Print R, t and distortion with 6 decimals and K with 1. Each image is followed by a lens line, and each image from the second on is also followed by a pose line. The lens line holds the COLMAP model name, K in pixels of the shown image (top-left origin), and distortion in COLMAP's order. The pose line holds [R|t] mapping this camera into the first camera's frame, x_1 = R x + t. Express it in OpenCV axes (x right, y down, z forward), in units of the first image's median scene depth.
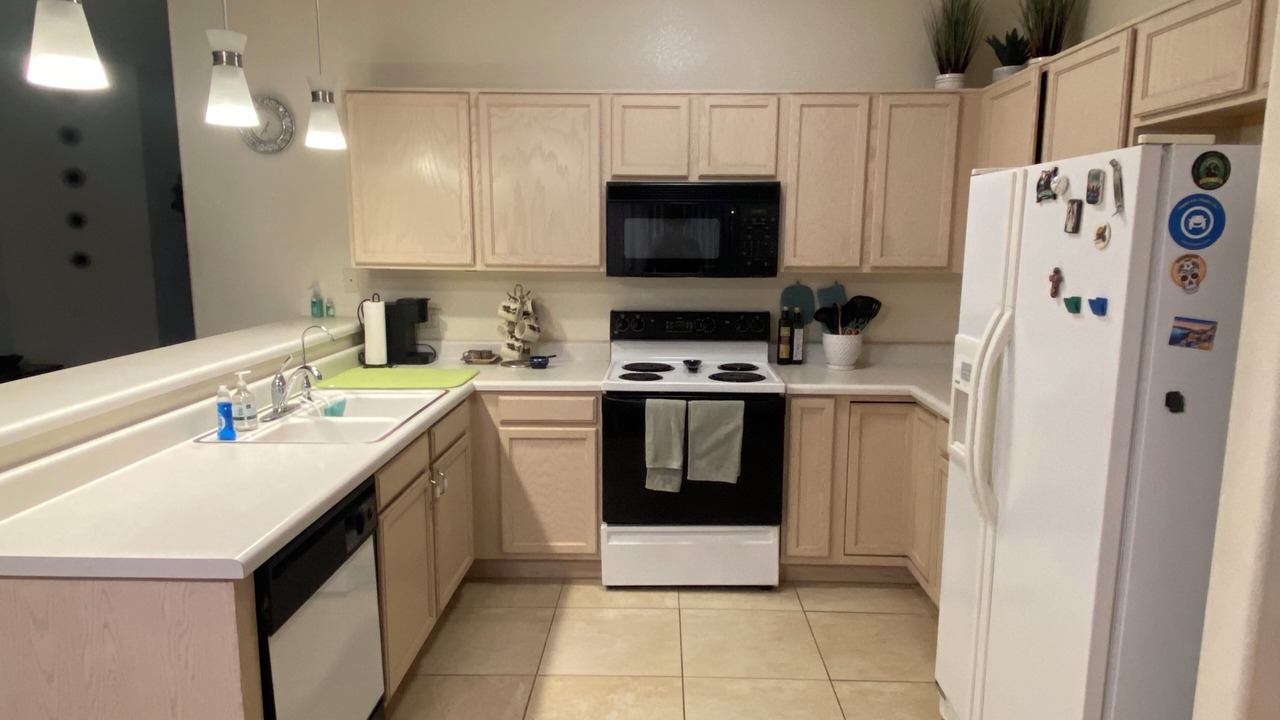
lens RADIAL K [[796.6, 0, 640.7], [0, 796.6, 358.3], [0, 0, 1]] dist [0.047347, 0.001336]
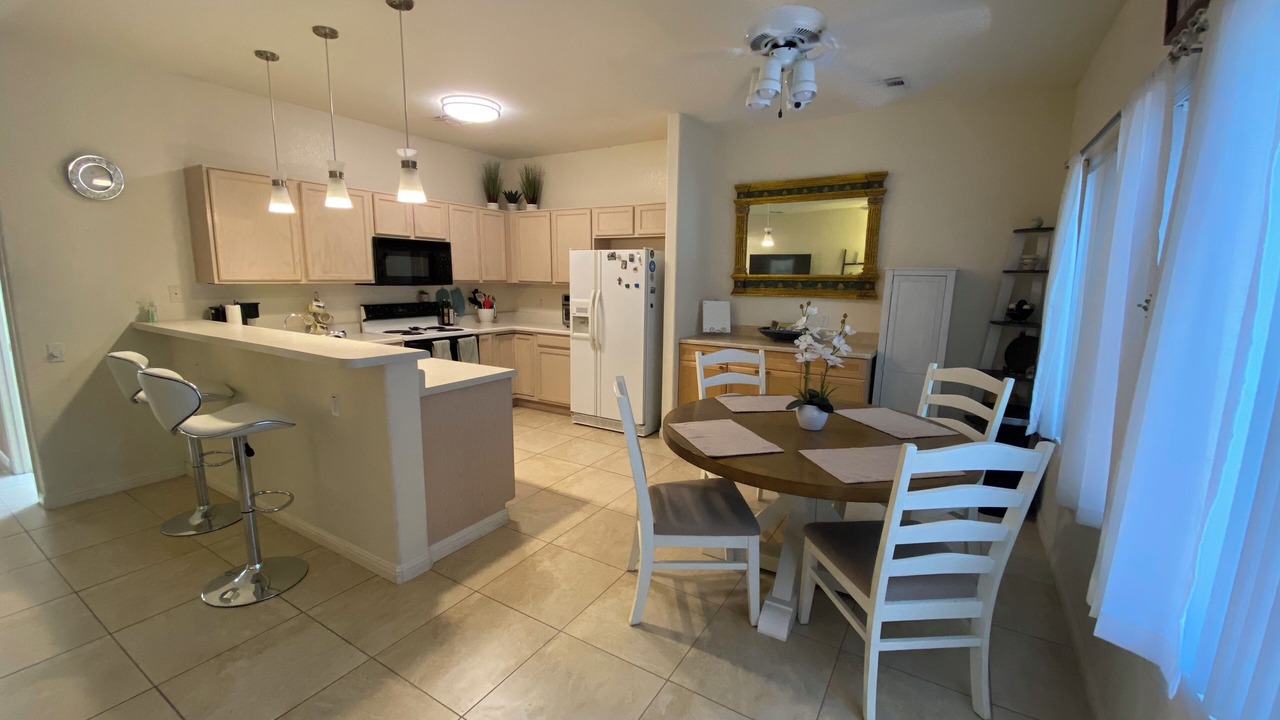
lens RADIAL K [[505.4, 0, 645.5], [0, 505.4, 359.2], [0, 0, 1]] dist [0.001829, 0.000032]
pose [[0.494329, -0.136992, 0.858412, -0.839271], [0.115251, 0.989115, 0.091482, 0.038619], [-0.861601, 0.053711, 0.504737, -0.178628]]
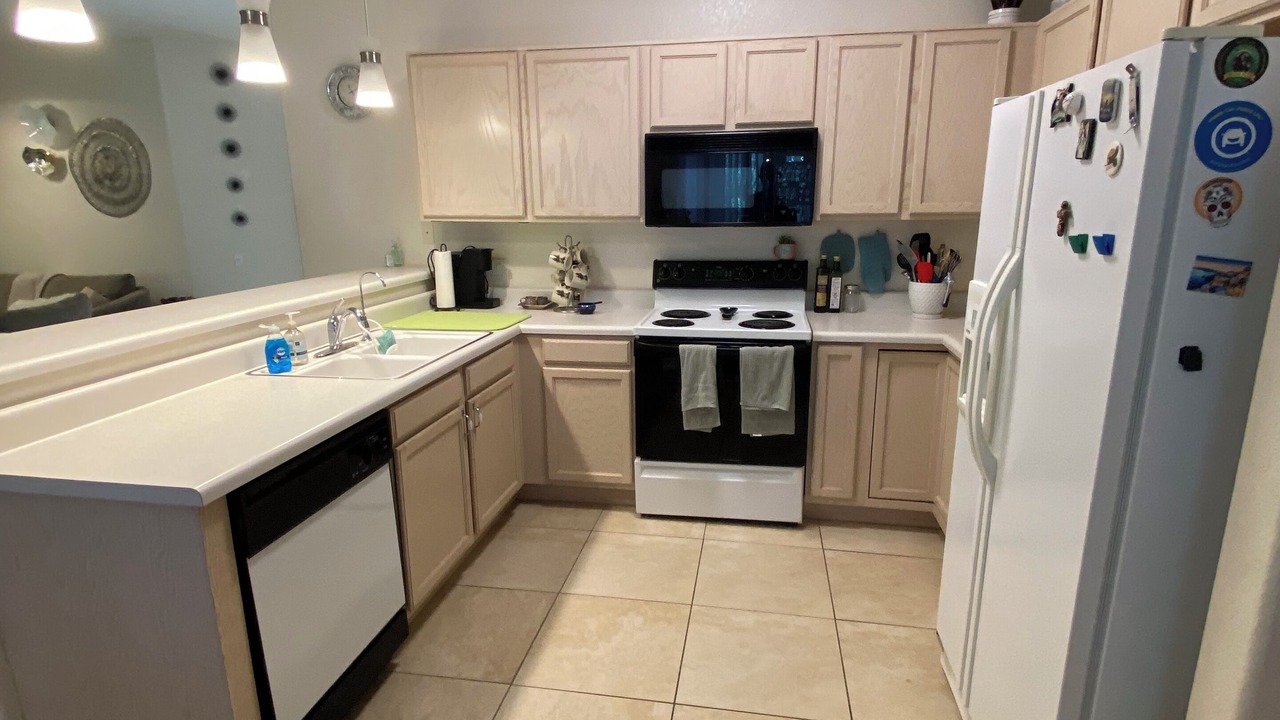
lens RADIAL K [[692.7, 0, 634.1], [0, 692.7, 363.1], [0, 0, 1]] dist [0.033841, -0.013513]
pose [[0.987965, 0.021995, -0.153106, 0.090676], [-0.009410, 0.996552, 0.082440, 0.001783], [0.154392, -0.080007, 0.984765, 0.087546]]
